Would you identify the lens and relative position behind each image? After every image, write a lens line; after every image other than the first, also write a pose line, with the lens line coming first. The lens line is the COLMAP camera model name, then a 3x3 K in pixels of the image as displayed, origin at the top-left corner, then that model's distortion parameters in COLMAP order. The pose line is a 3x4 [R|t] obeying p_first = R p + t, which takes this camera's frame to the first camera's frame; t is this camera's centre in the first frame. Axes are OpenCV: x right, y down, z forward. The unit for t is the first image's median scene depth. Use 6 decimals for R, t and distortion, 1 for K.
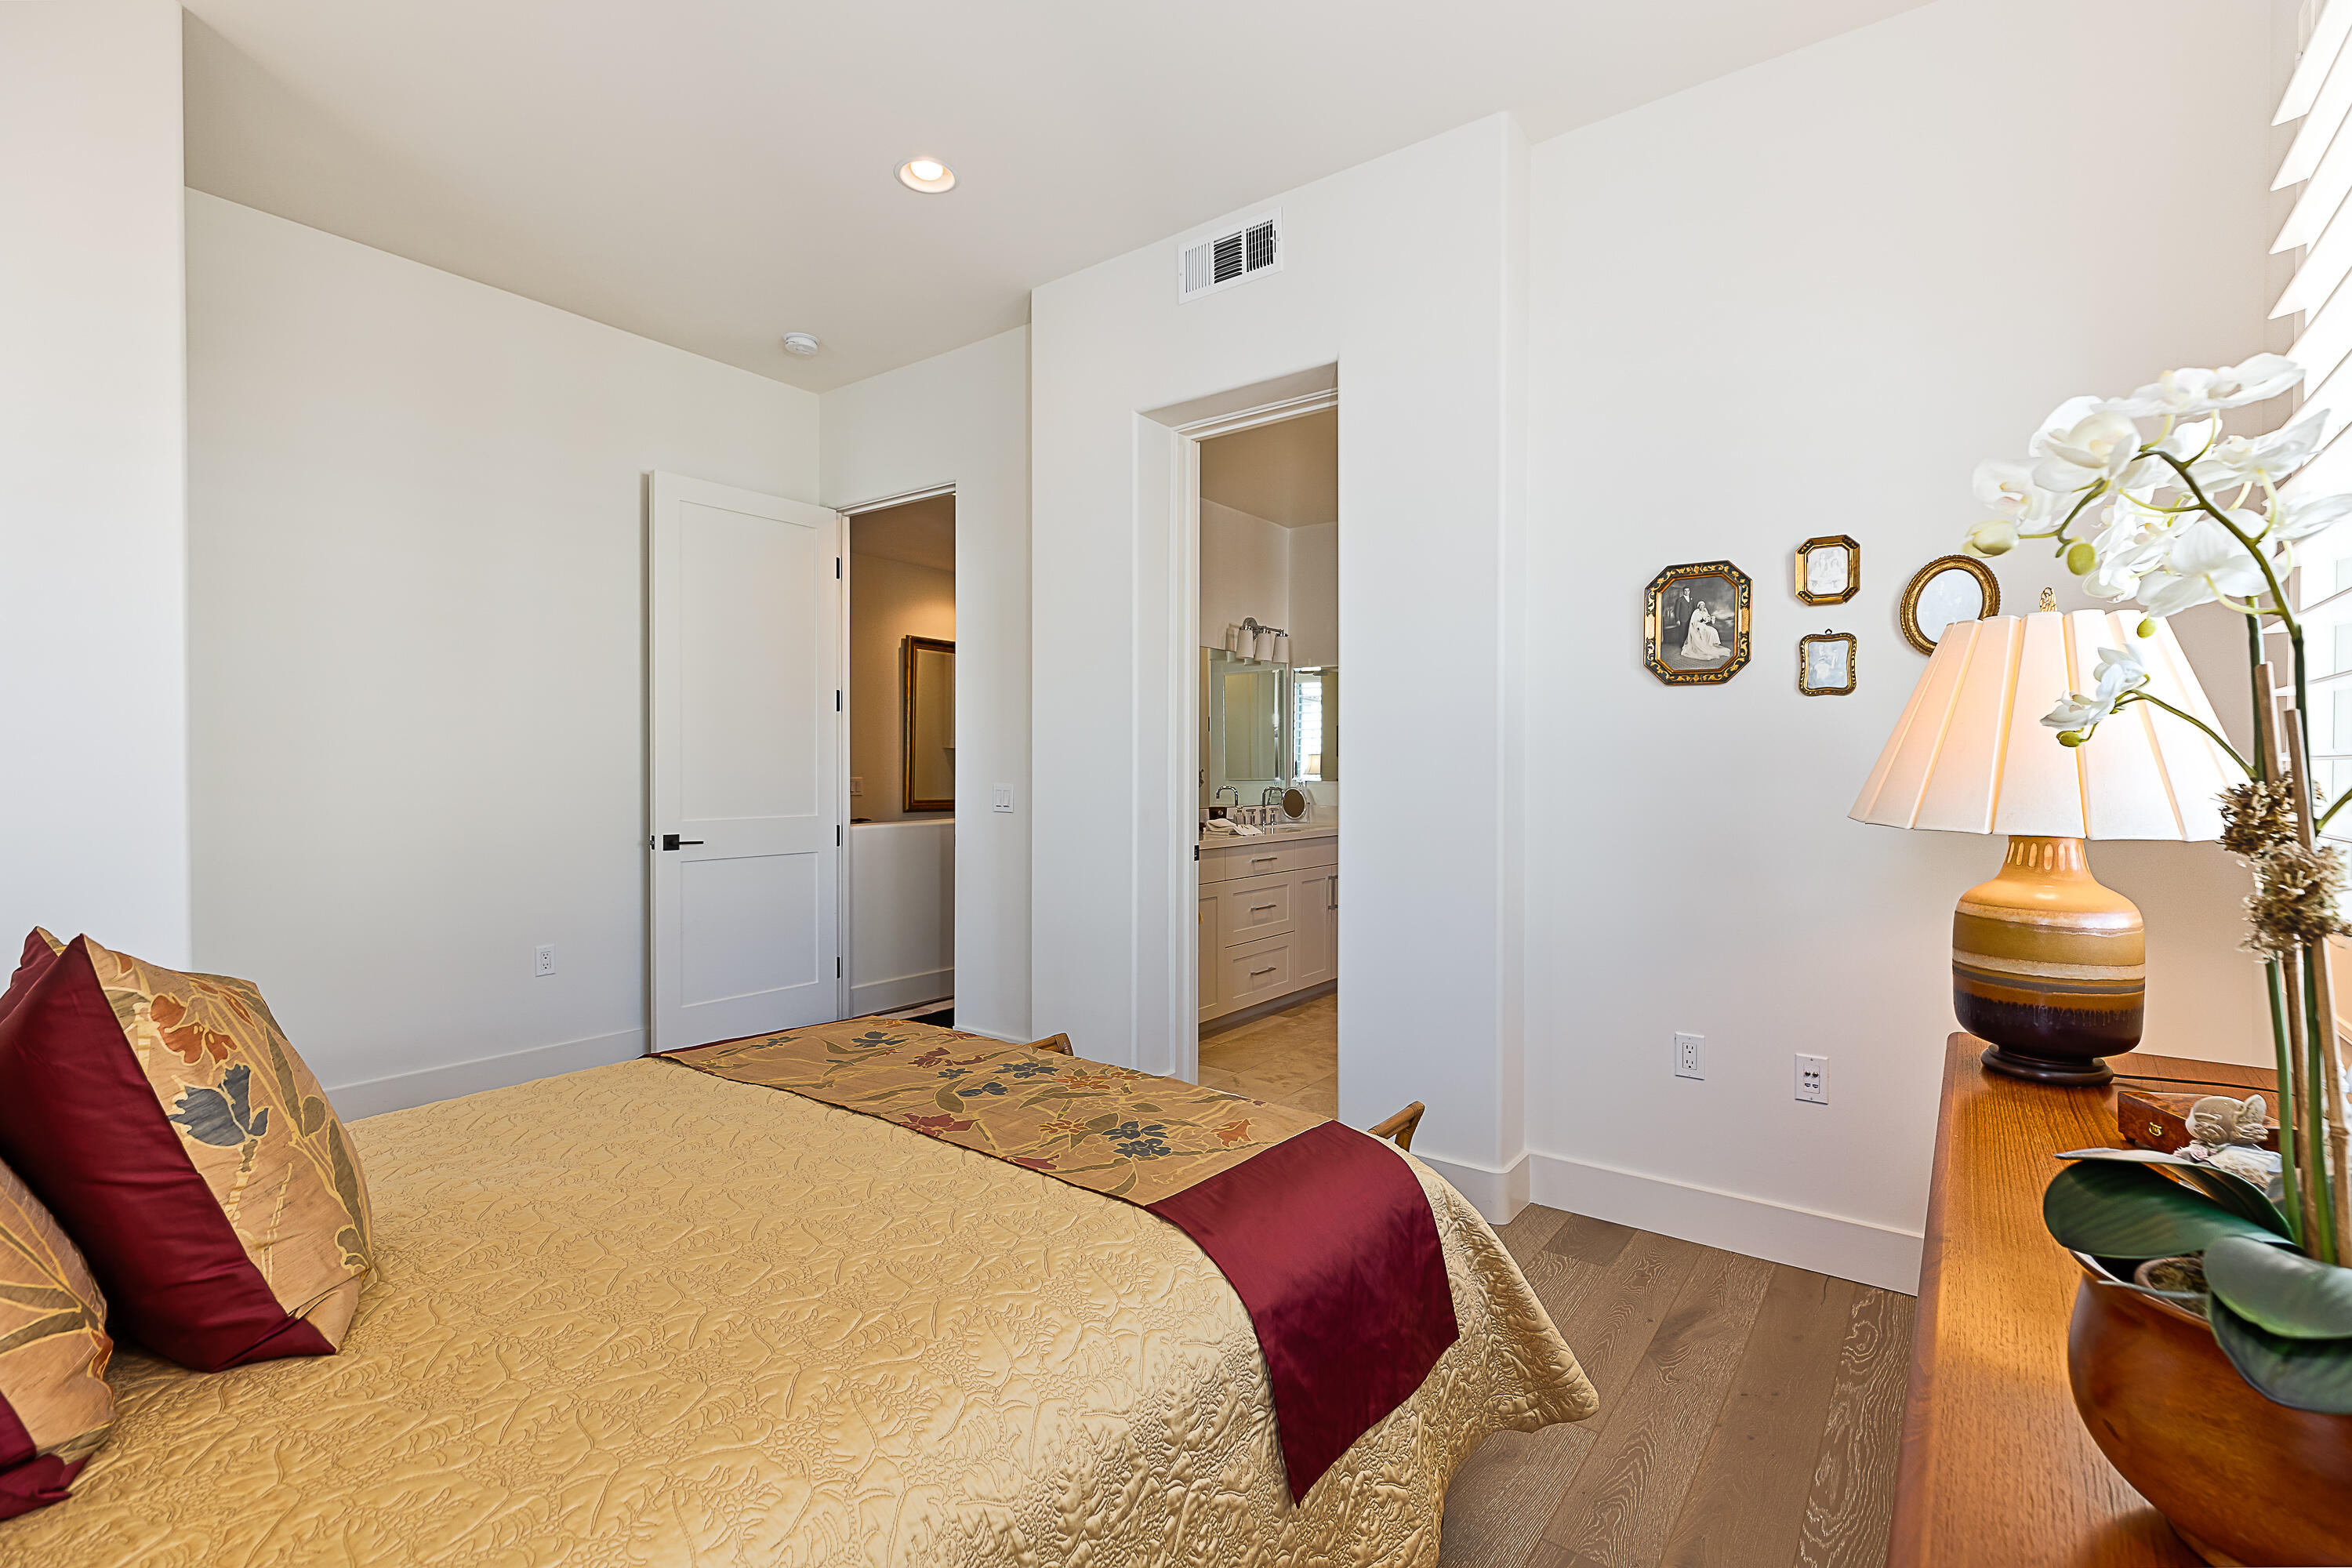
lens RADIAL K [[1073.1, 0, 1180.6], [0, 1073.1, 784.1], [0, 0, 1]] dist [-0.000564, 0.000141]
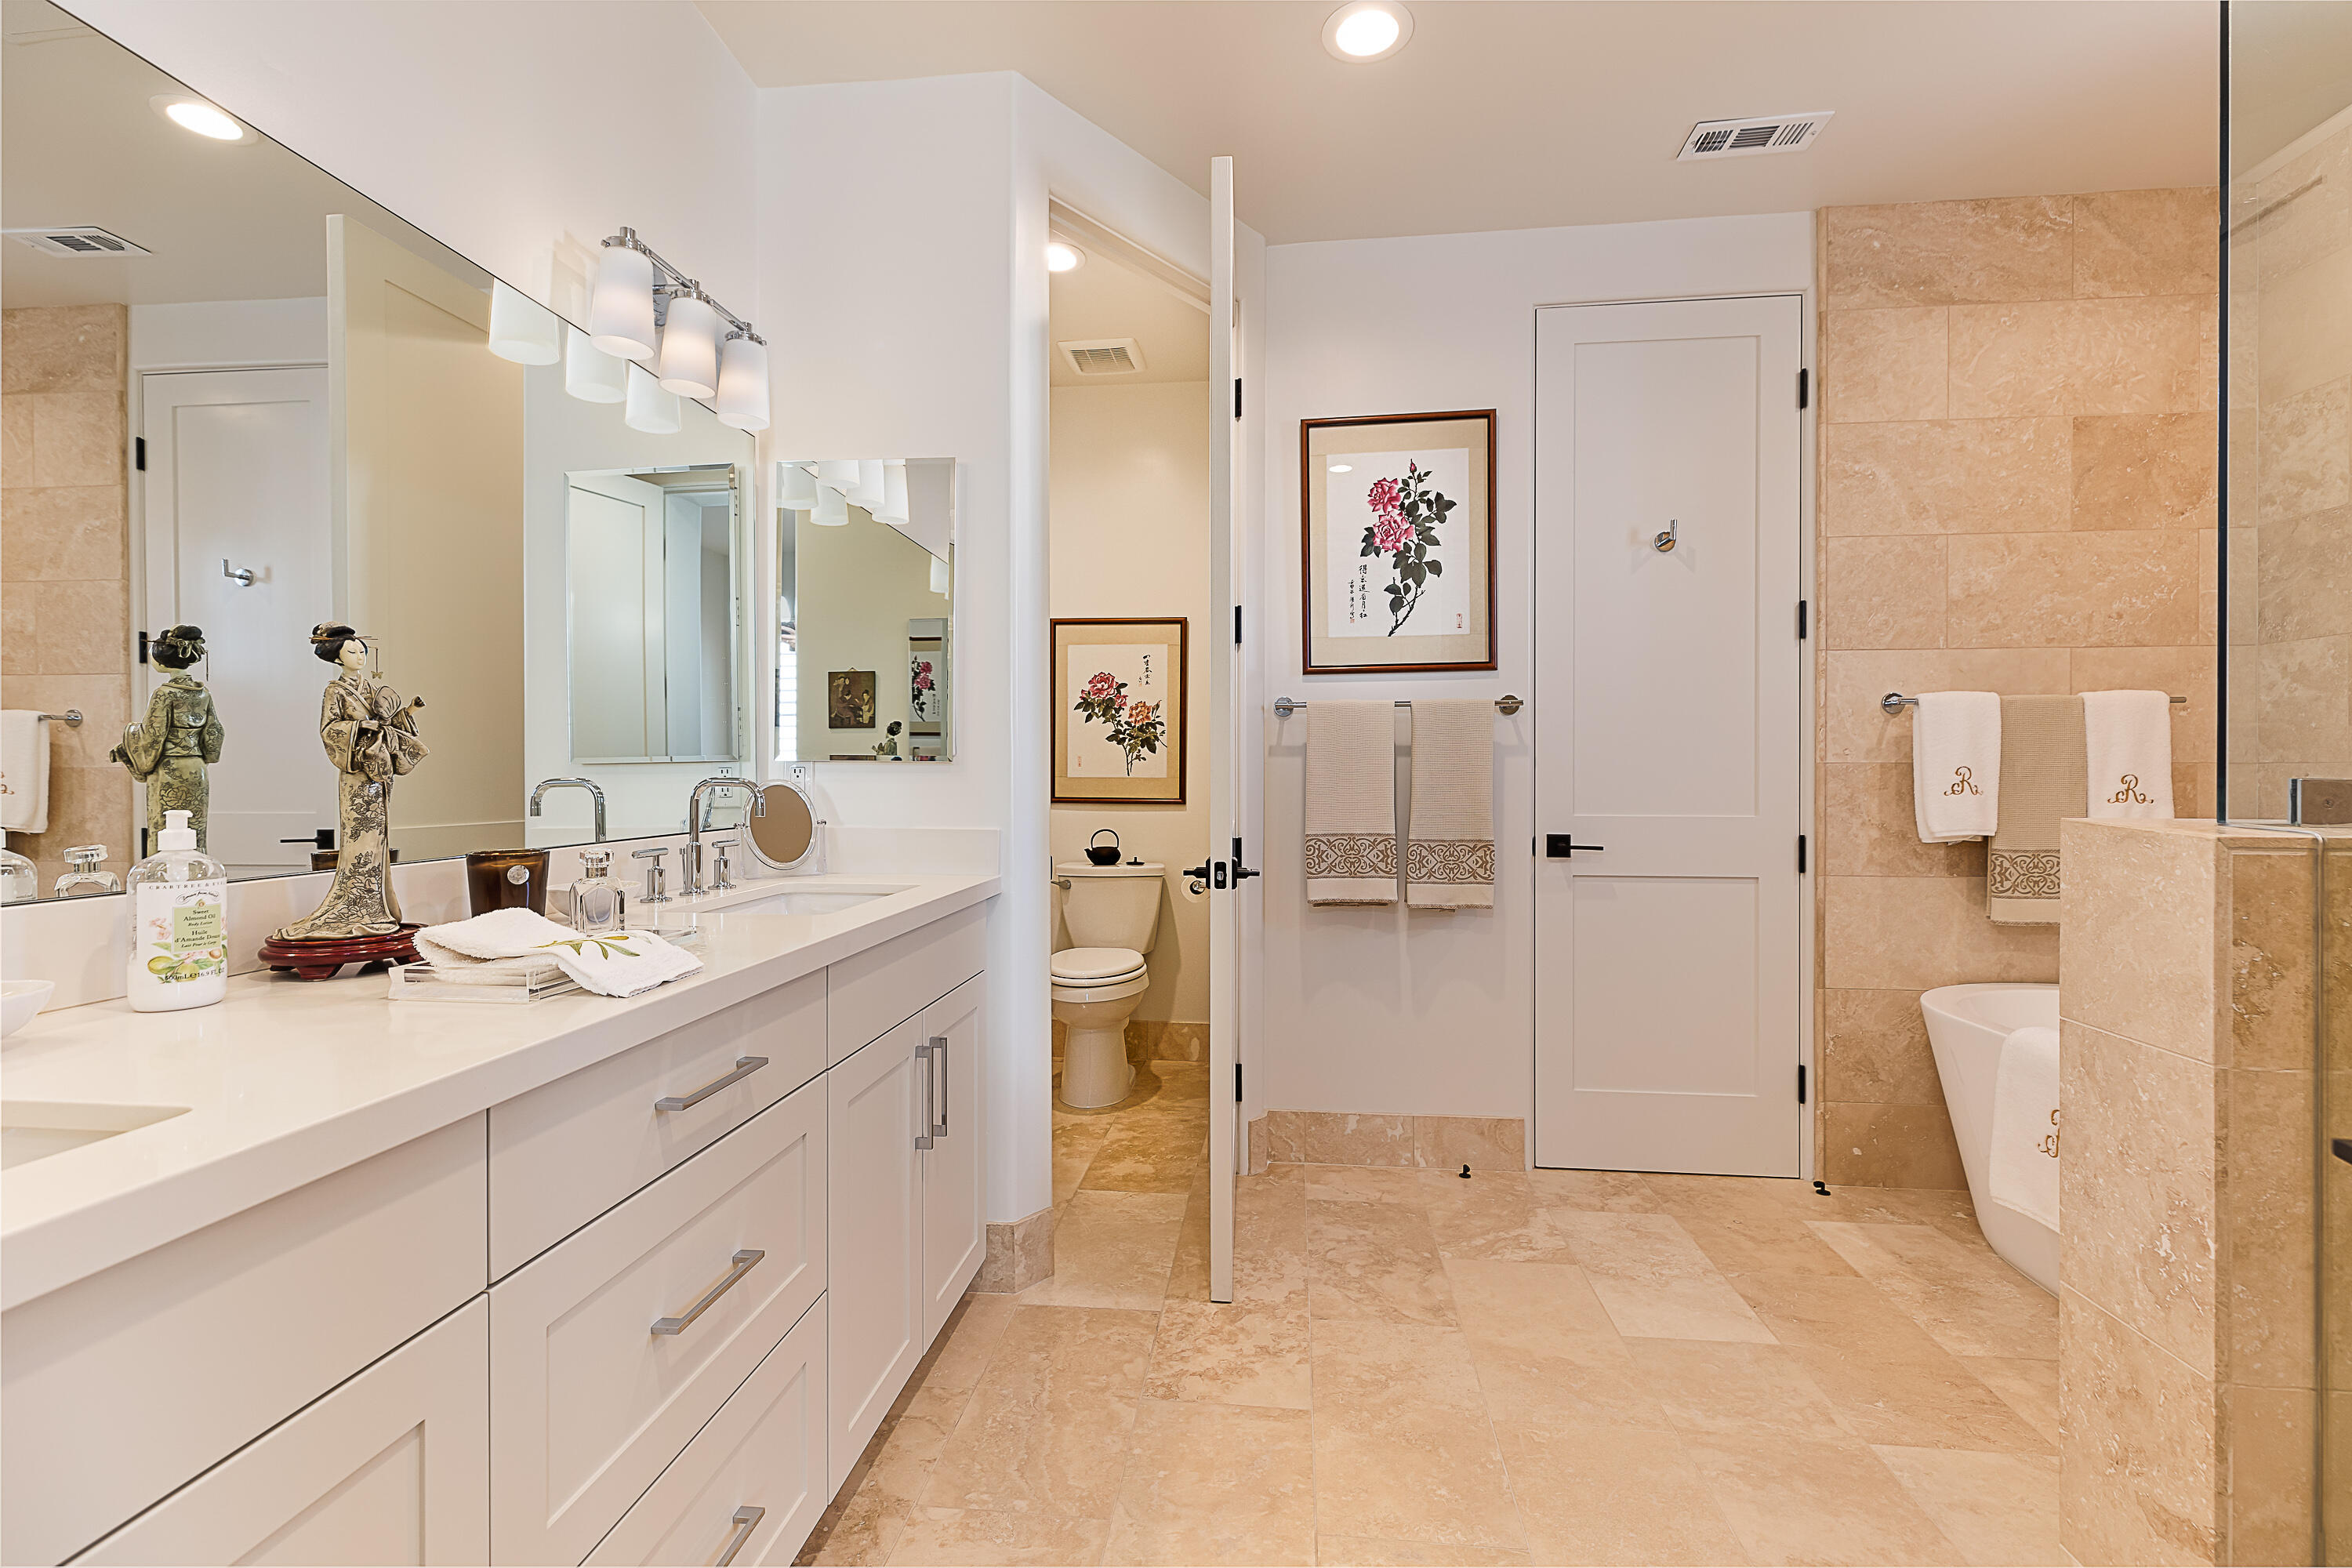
lens RADIAL K [[1073.1, 0, 1179.0], [0, 1073.1, 795.1], [0, 0, 1]] dist [-0.000564, 0.000141]
pose [[0.867390, -0.003467, 0.497616, 0.042334], [0.000424, 0.999981, 0.006228, 0.005893], [-0.497628, -0.005191, 0.867375, 0.635322]]
